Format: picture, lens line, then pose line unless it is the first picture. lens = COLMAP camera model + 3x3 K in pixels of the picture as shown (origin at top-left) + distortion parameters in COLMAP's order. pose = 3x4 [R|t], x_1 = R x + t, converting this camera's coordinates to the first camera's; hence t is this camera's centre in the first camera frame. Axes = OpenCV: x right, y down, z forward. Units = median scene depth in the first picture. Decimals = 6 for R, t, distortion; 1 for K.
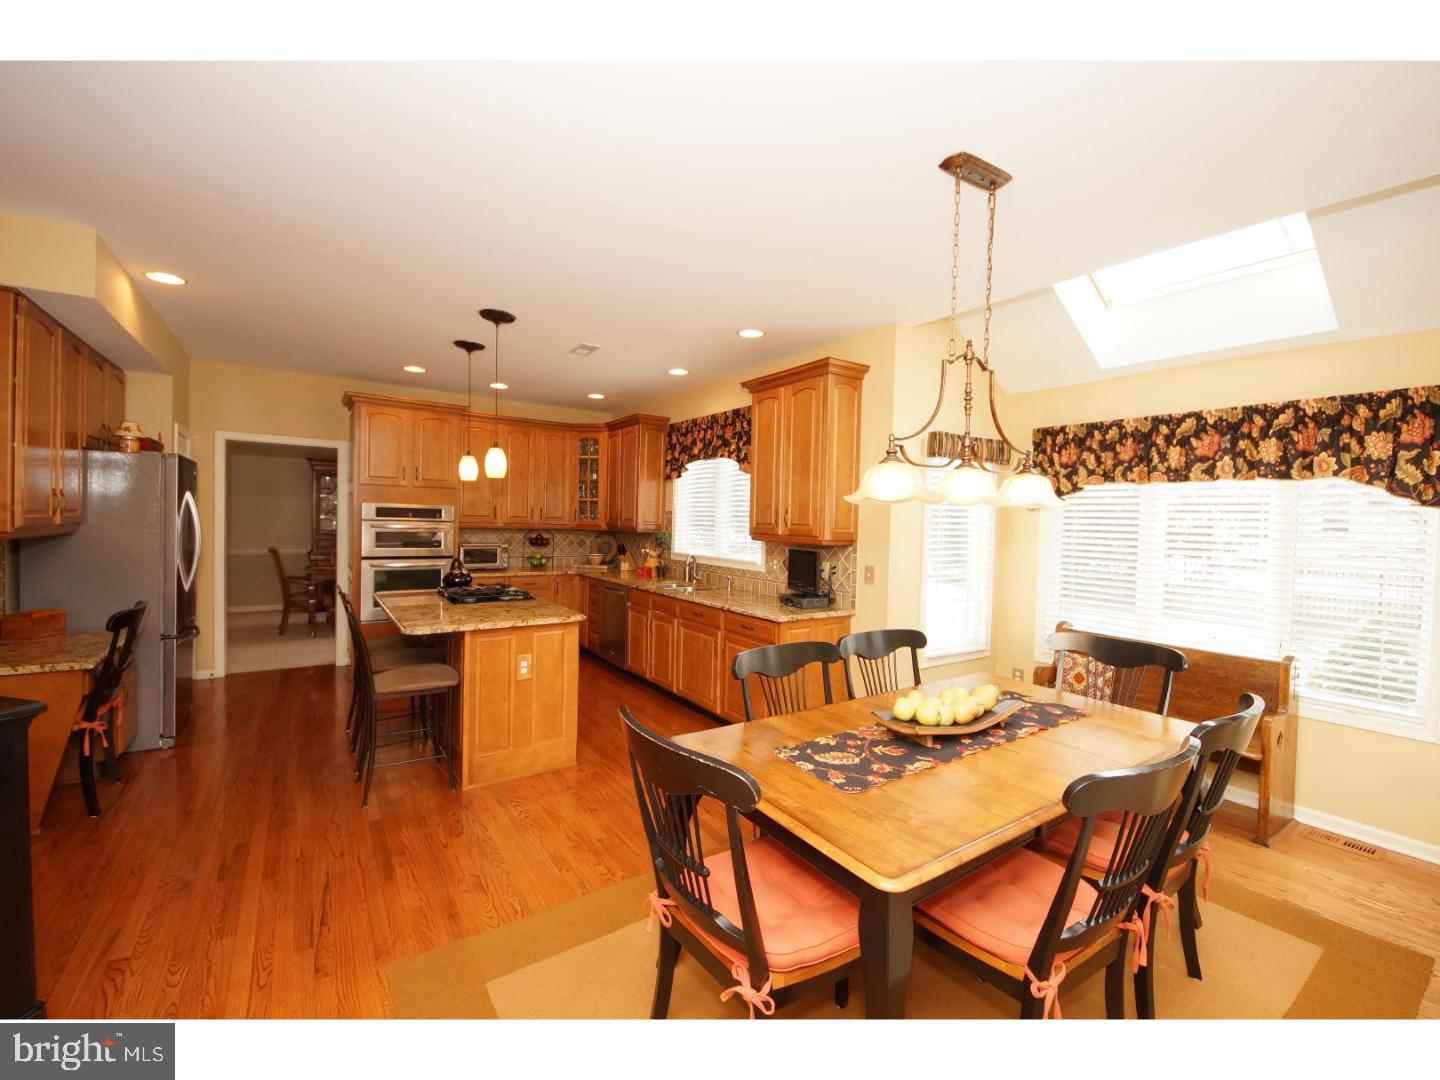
lens RADIAL K [[572.3, 0, 716.6], [0, 572.3, 535.1], [0, 0, 1]] dist [0.002394, -0.016454]
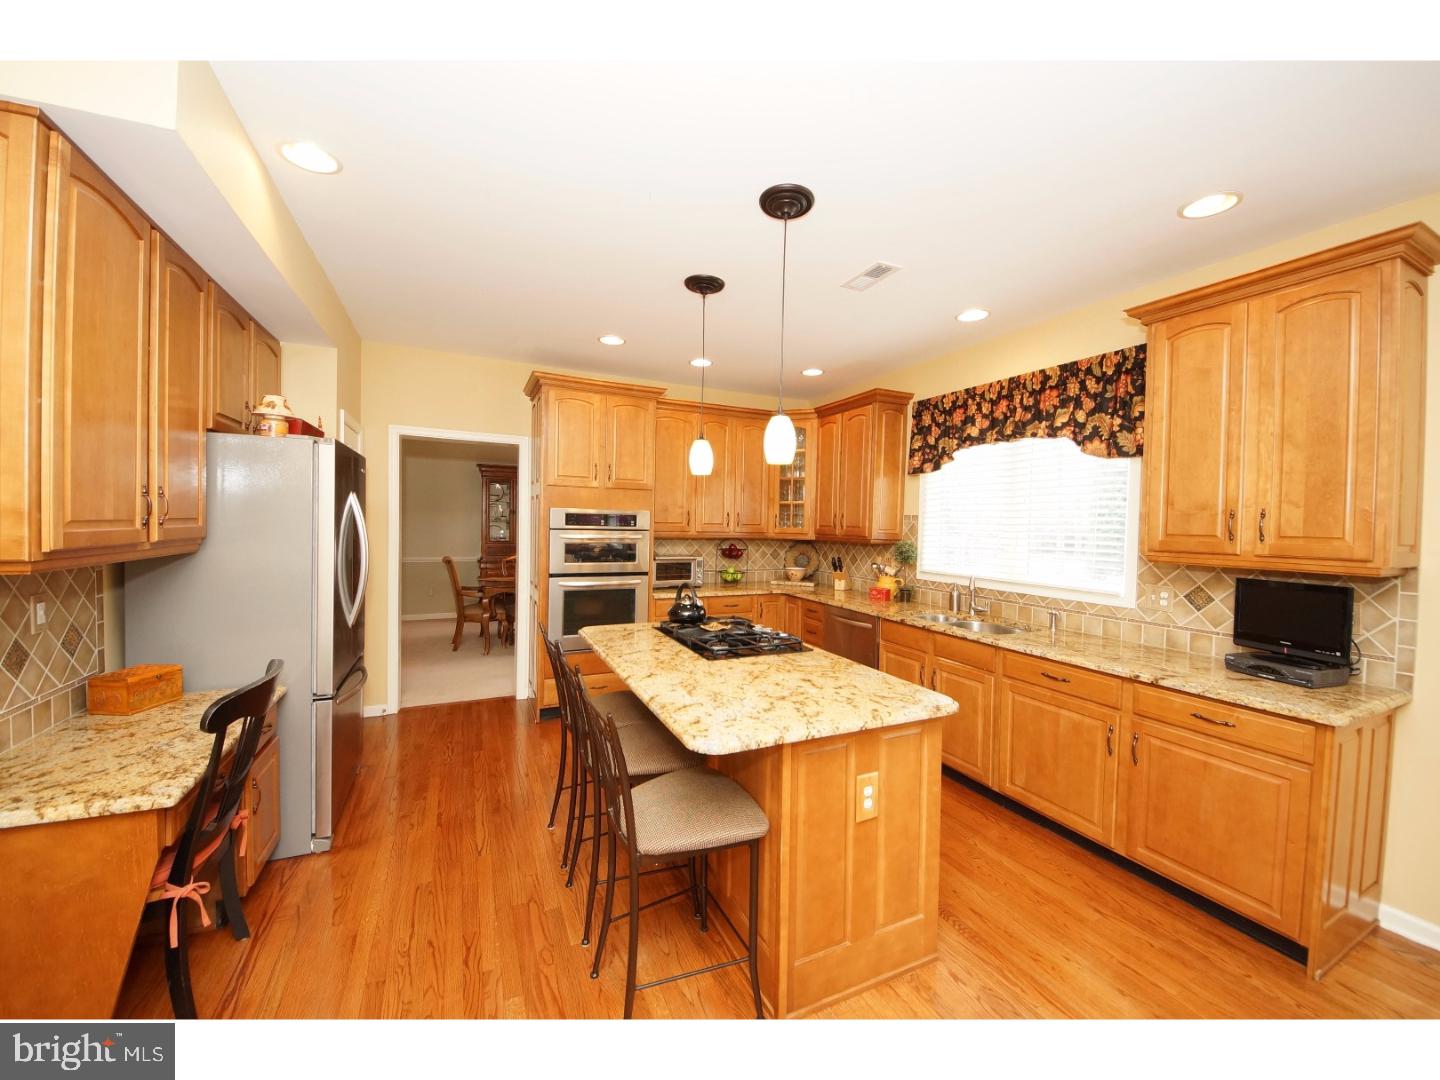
lens RADIAL K [[534.3, 0, 716.7], [0, 534.3, 536.2], [0, 0, 1]] dist [0.014267, -0.020700]
pose [[0.982970, -0.000346, -0.183768, -0.242888], [-0.000413, 0.999992, -0.004092, -0.013127], [0.183768, 0.004098, 0.982961, 0.288883]]
